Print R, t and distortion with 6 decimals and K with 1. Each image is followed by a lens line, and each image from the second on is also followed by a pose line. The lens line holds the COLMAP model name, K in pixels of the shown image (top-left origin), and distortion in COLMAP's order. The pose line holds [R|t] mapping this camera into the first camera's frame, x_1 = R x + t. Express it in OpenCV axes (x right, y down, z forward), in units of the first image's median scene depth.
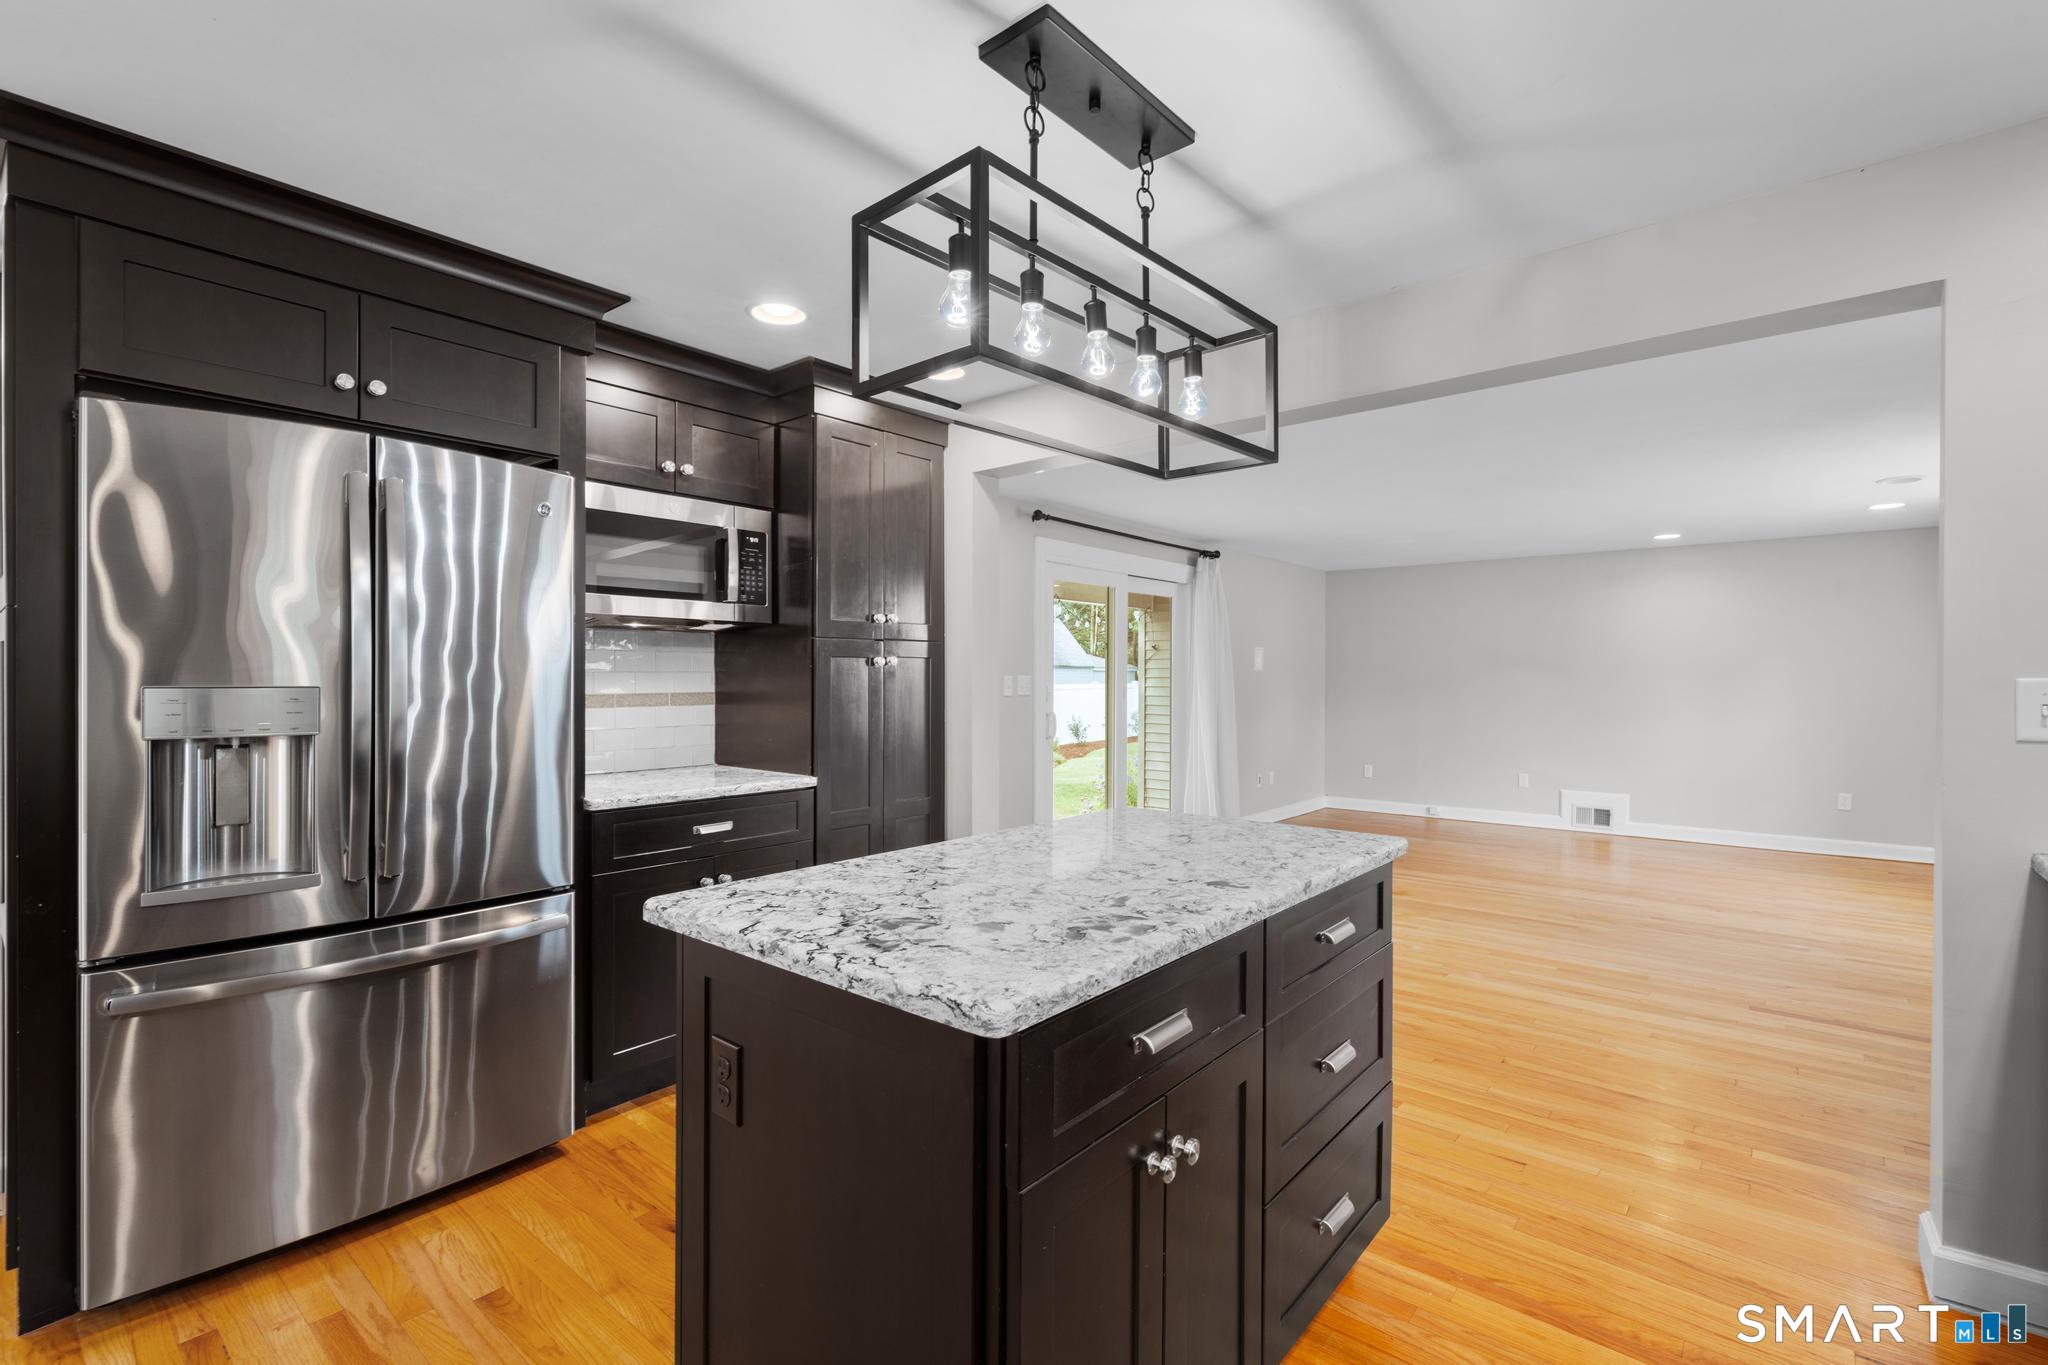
lens RADIAL K [[930.1, 0, 1012.2], [0, 930.1, 678.4], [0, 0, 1]] dist [-0.005554, 0.002030]
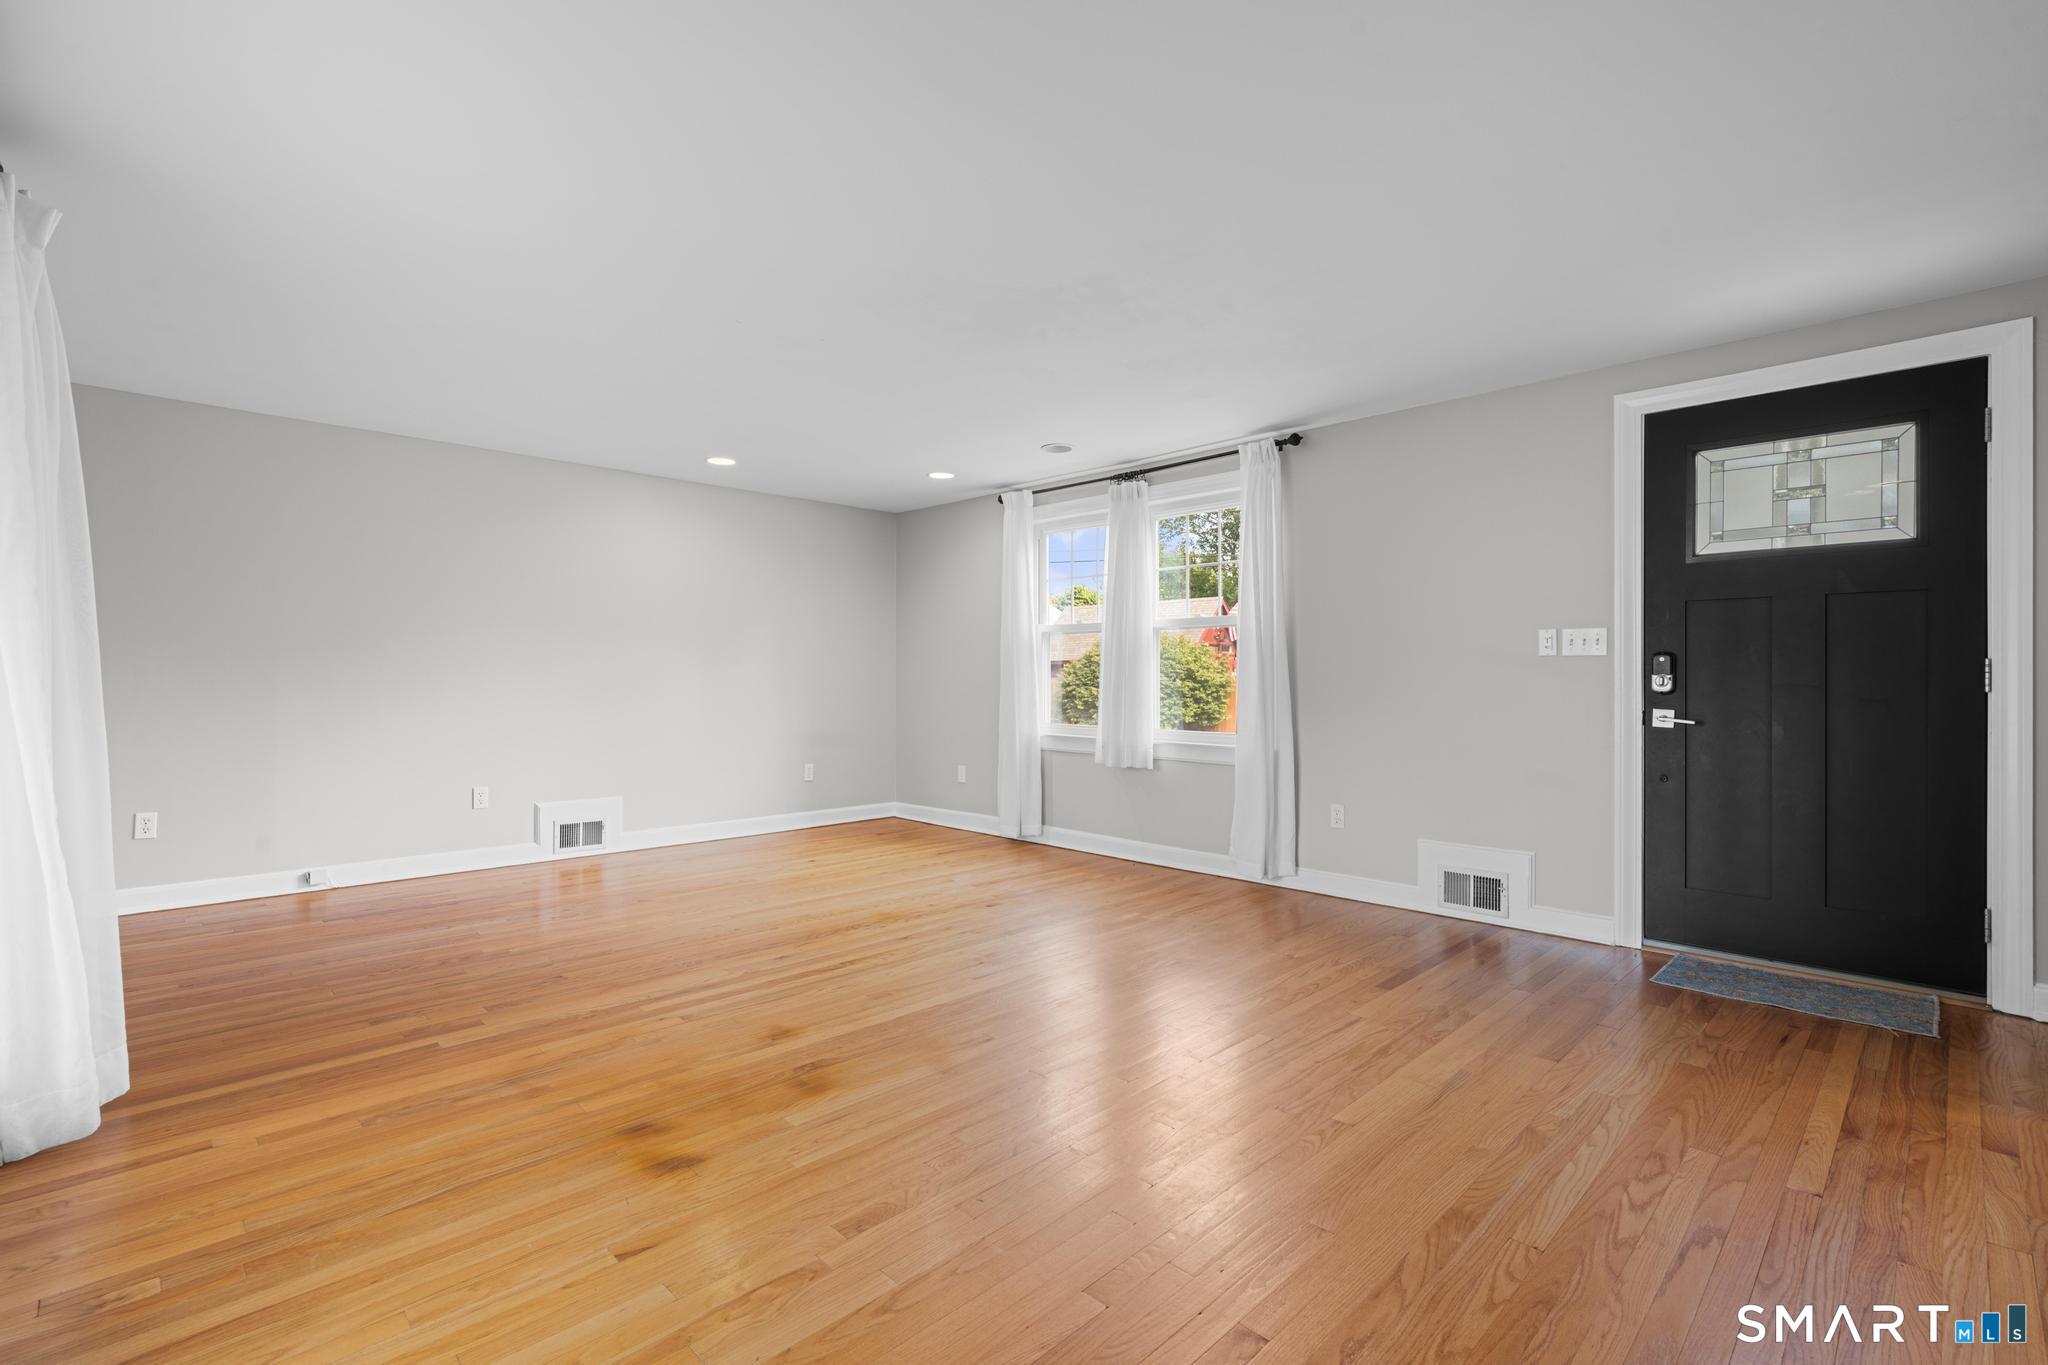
lens RADIAL K [[930.1, 0, 1013.9], [0, 930.1, 662.8], [0, 0, 1]] dist [-0.005554, 0.002030]
pose [[0.084874, 0.016931, 0.996248, -0.062635], [-0.002347, 0.999856, -0.016792, 0.030648], [-0.996389, -0.000913, 0.084902, 0.656686]]
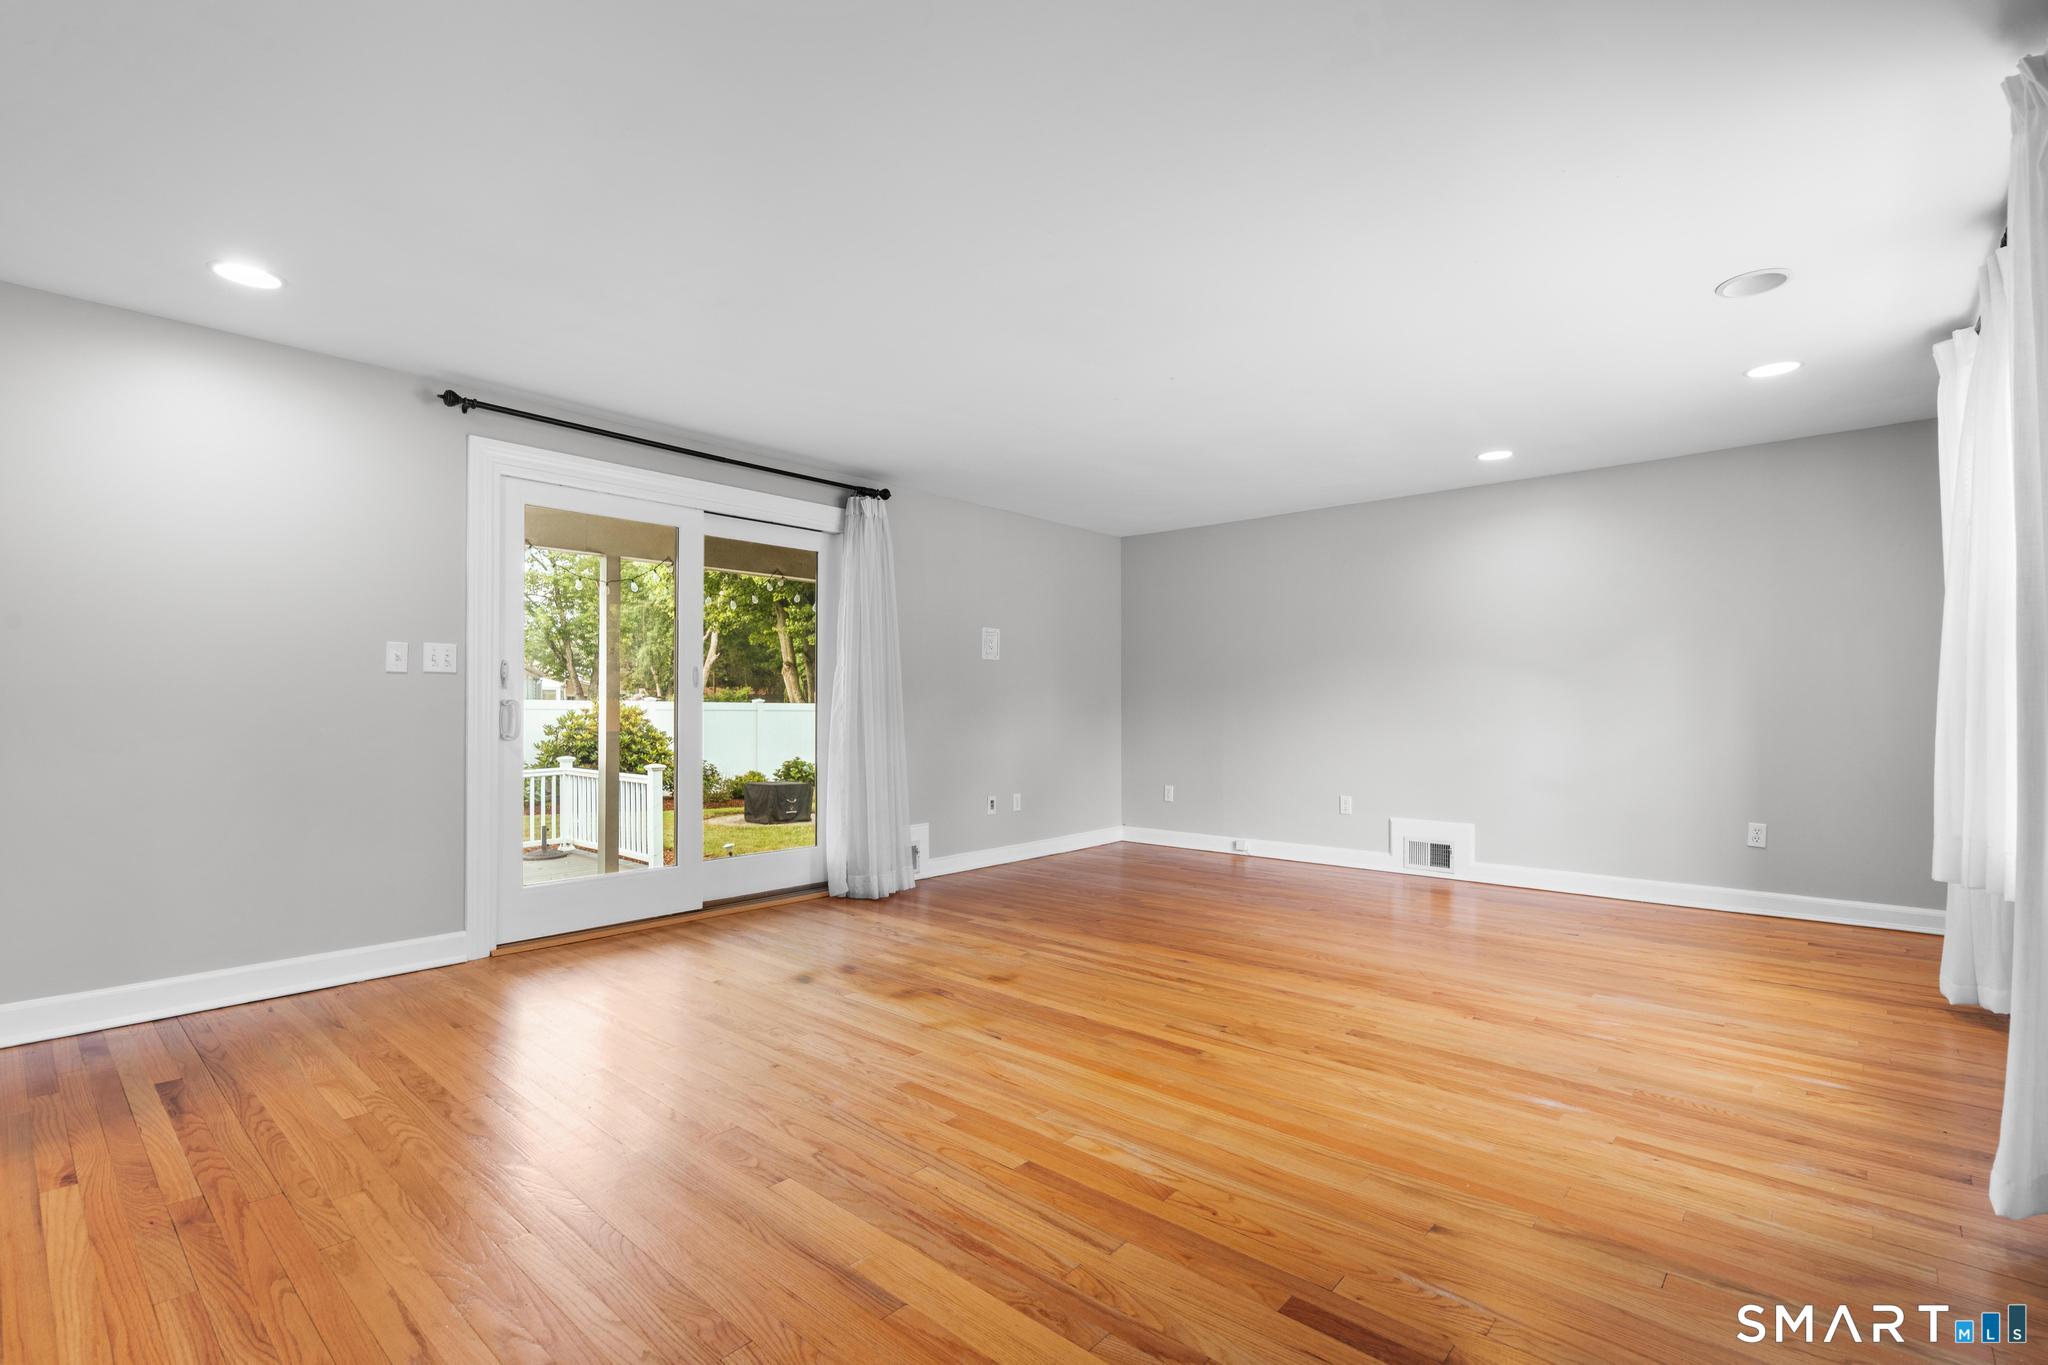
lens RADIAL K [[930.1, 0, 1017.0], [0, 930.1, 692.4], [0, 0, 1]] dist [-0.005554, 0.002030]
pose [[0.999587, -0.003676, -0.028499, 0.350377], [0.003232, 0.999873, -0.015605, 0.034784], [0.028553, 0.015506, 0.999472, 0.281658]]
